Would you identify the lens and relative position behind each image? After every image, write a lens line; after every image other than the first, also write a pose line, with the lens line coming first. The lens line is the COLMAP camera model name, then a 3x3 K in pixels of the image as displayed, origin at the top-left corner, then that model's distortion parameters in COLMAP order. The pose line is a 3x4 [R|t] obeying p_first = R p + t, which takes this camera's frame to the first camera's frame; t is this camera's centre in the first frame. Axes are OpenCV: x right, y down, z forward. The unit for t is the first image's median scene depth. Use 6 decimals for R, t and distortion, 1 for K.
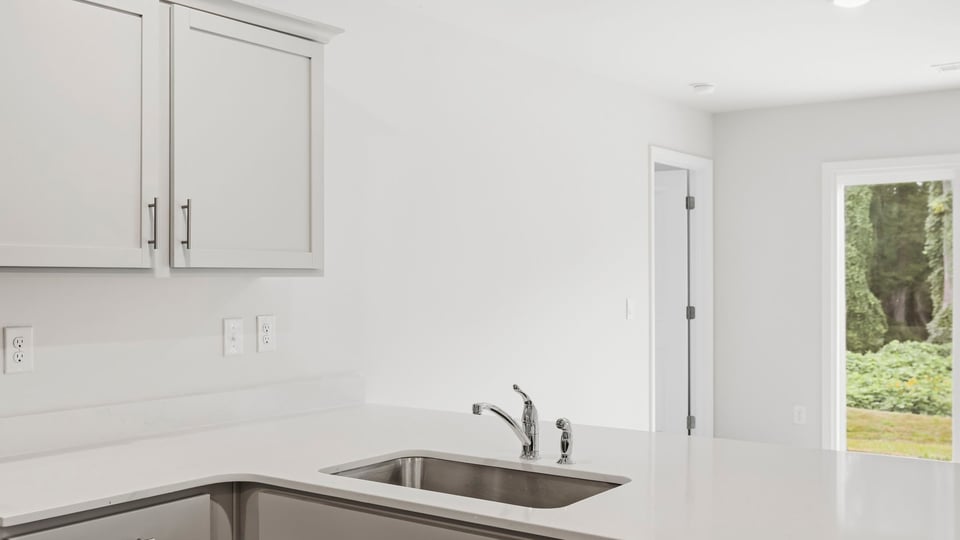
lens RADIAL K [[954.0, 0, 496.2], [0, 954.0, 279.1], [0, 0, 1]] dist [-0.009225, 0.000000]
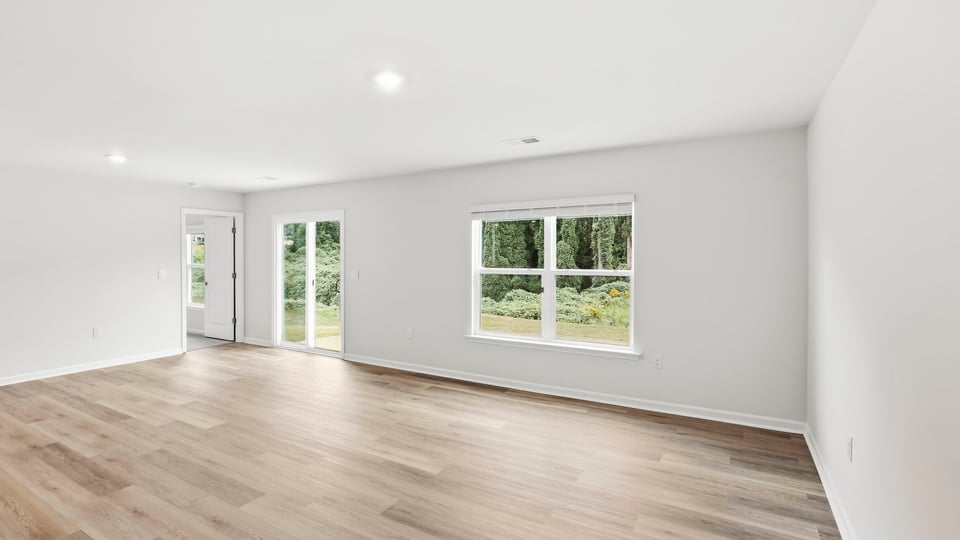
lens RADIAL K [[442.5, 0, 479.7], [0, 442.5, 254.3], [0, 0, 1]] dist [-0.014354, 0.005657]
pose [[0.996983, 0.000527, 0.077615, 0.756662], [0.000301, 0.999943, -0.010658, -0.006499], [-0.077616, 0.010650, 0.996926, -0.172262]]
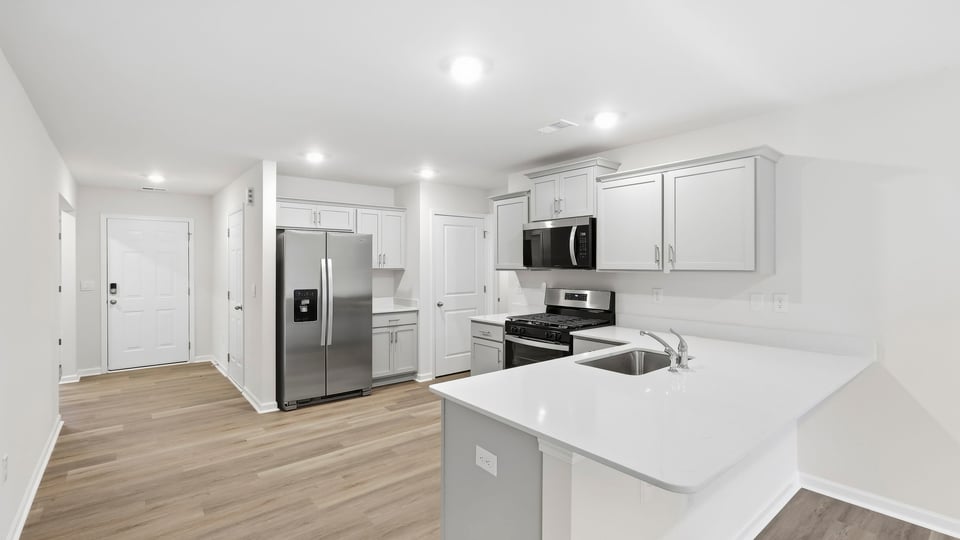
lens RADIAL K [[442.5, 0, 479.3], [0, 442.5, 264.5], [0, 0, 1]] dist [-0.014354, 0.005657]
pose [[-0.266078, 0.001936, -0.963950, 0.402014], [-0.001047, 0.999997, 0.002297, -0.011743], [0.963951, 0.001621, -0.266075, 0.325091]]
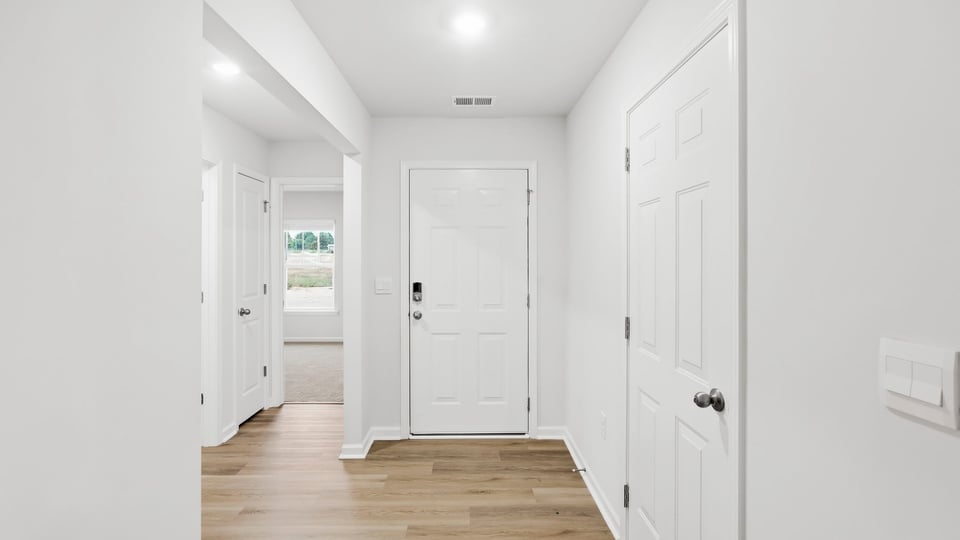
lens RADIAL K [[442.5, 0, 482.4], [0, 442.5, 260.6], [0, 0, 1]] dist [-0.014354, 0.005657]
pose [[-0.805027, 0.004078, -0.593224, -0.020983], [-0.000432, 0.999972, 0.007460, -0.000388], [0.593238, 0.006262, -0.805003, -0.175005]]
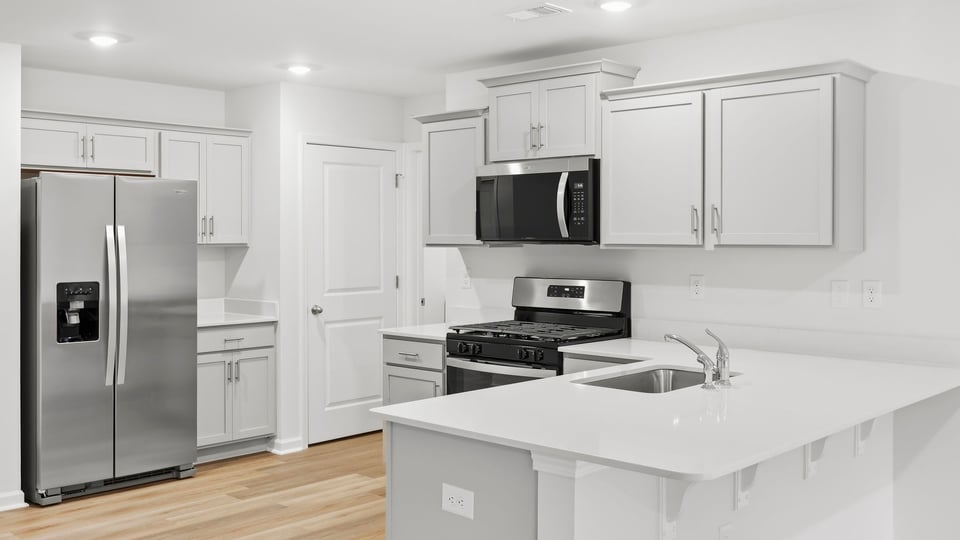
lens RADIAL K [[954.0, 0, 484.0], [0, 954.0, 250.6], [0, 0, 1]] dist [-0.009225, 0.000000]
pose [[-0.127087, 0.015716, -0.991767, 0.562066], [-0.002057, 0.999868, 0.016108, -0.011206], [0.991889, 0.004087, -0.127038, 0.323534]]
